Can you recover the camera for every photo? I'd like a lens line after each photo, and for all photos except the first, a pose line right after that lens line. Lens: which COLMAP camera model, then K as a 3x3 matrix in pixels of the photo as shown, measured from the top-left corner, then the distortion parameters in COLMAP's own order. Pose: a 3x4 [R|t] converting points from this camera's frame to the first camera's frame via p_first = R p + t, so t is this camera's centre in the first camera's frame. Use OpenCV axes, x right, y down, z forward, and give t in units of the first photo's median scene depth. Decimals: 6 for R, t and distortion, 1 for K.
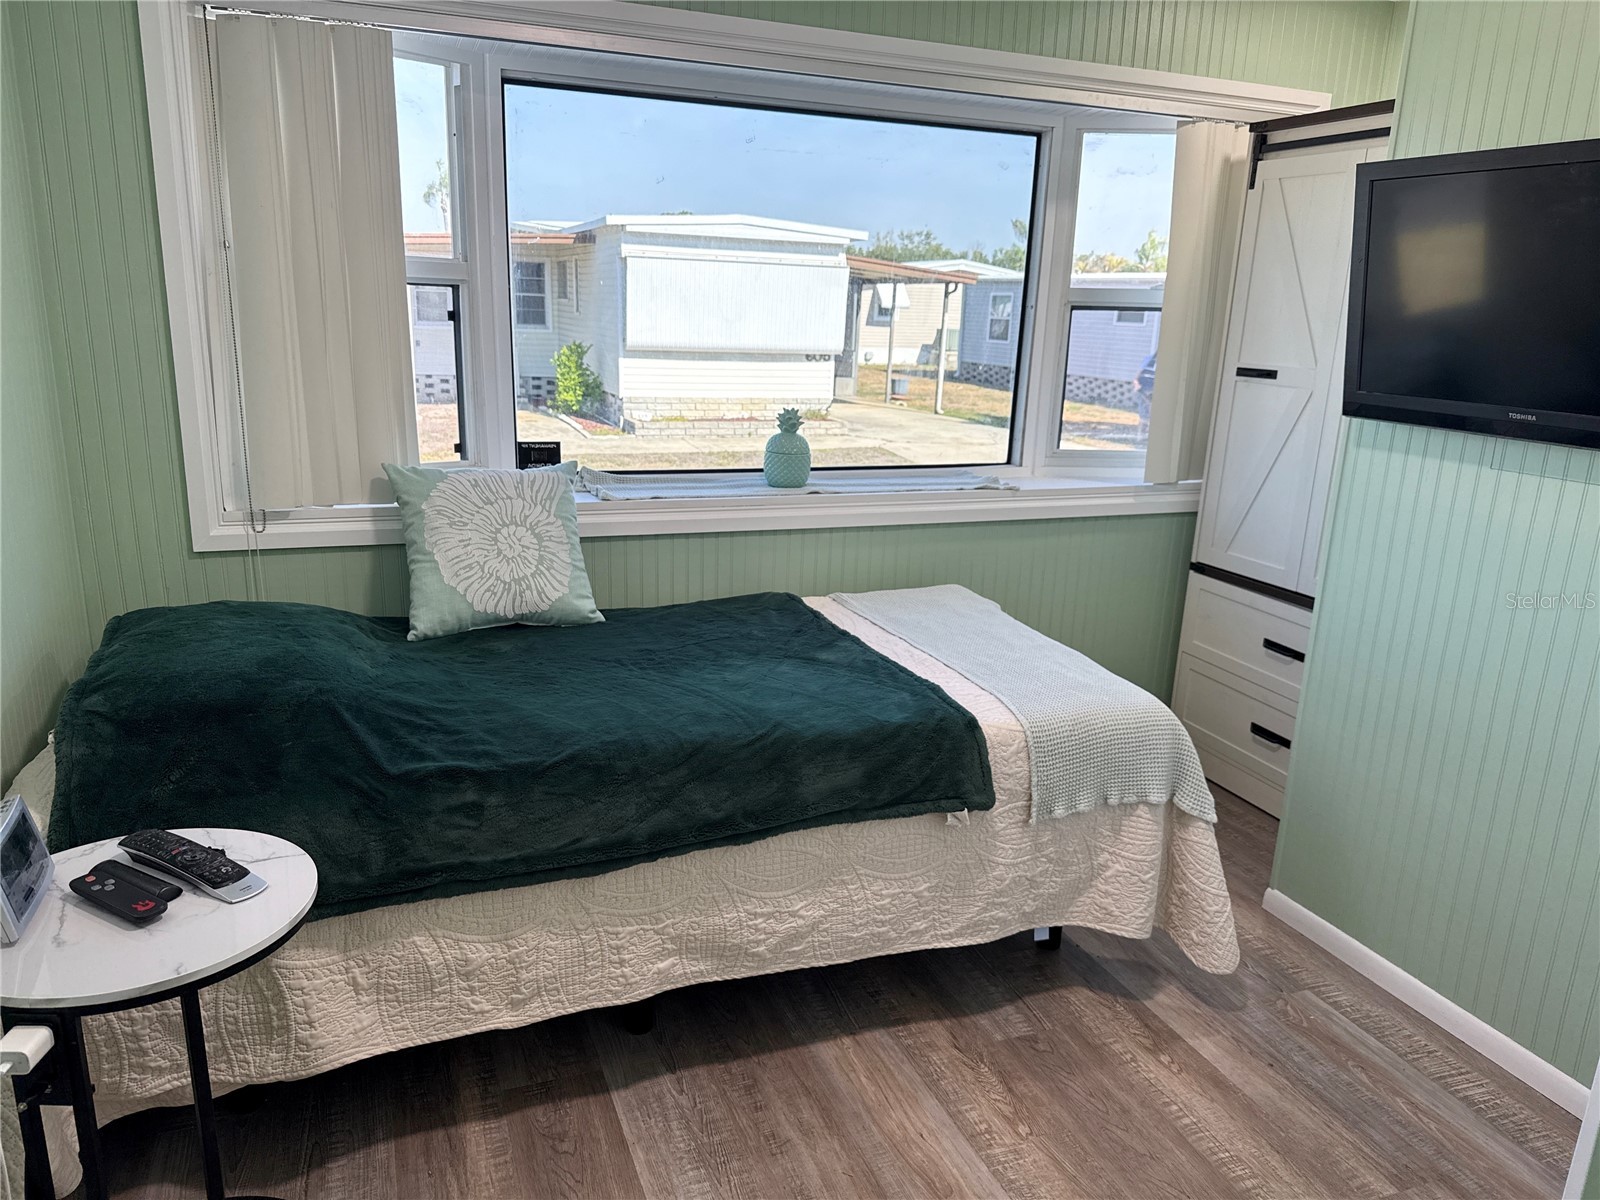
lens RADIAL K [[1108.4, 0, 800.0], [0, 1108.4, 600.0], [0, 0, 1]] dist [0.179106, -0.306270]
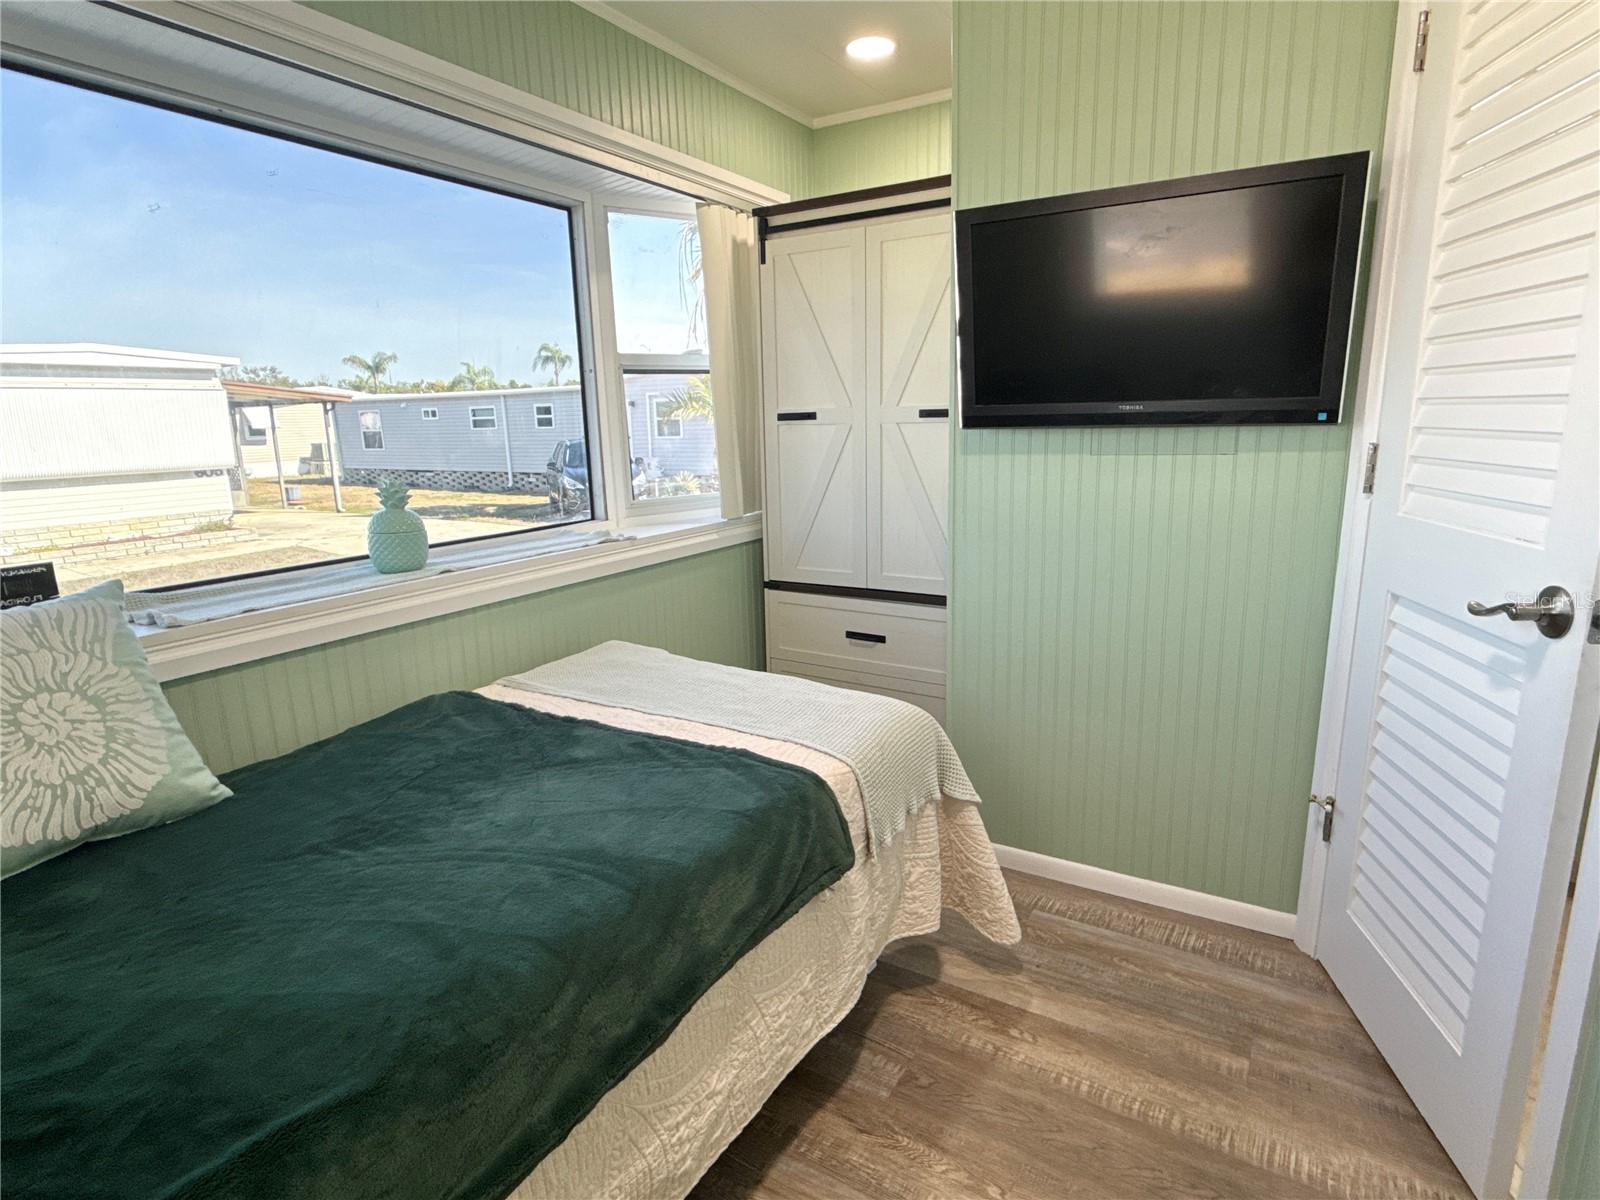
lens RADIAL K [[840.3, 0, 800.0], [0, 840.3, 600.0], [0, 0, 1]] dist [0.008491, -0.000287]
pose [[0.798400, -0.184624, 0.573124, -0.157493], [0.206838, 0.978005, 0.026913, -0.037479], [-0.565487, 0.097056, 0.819027, 0.324049]]
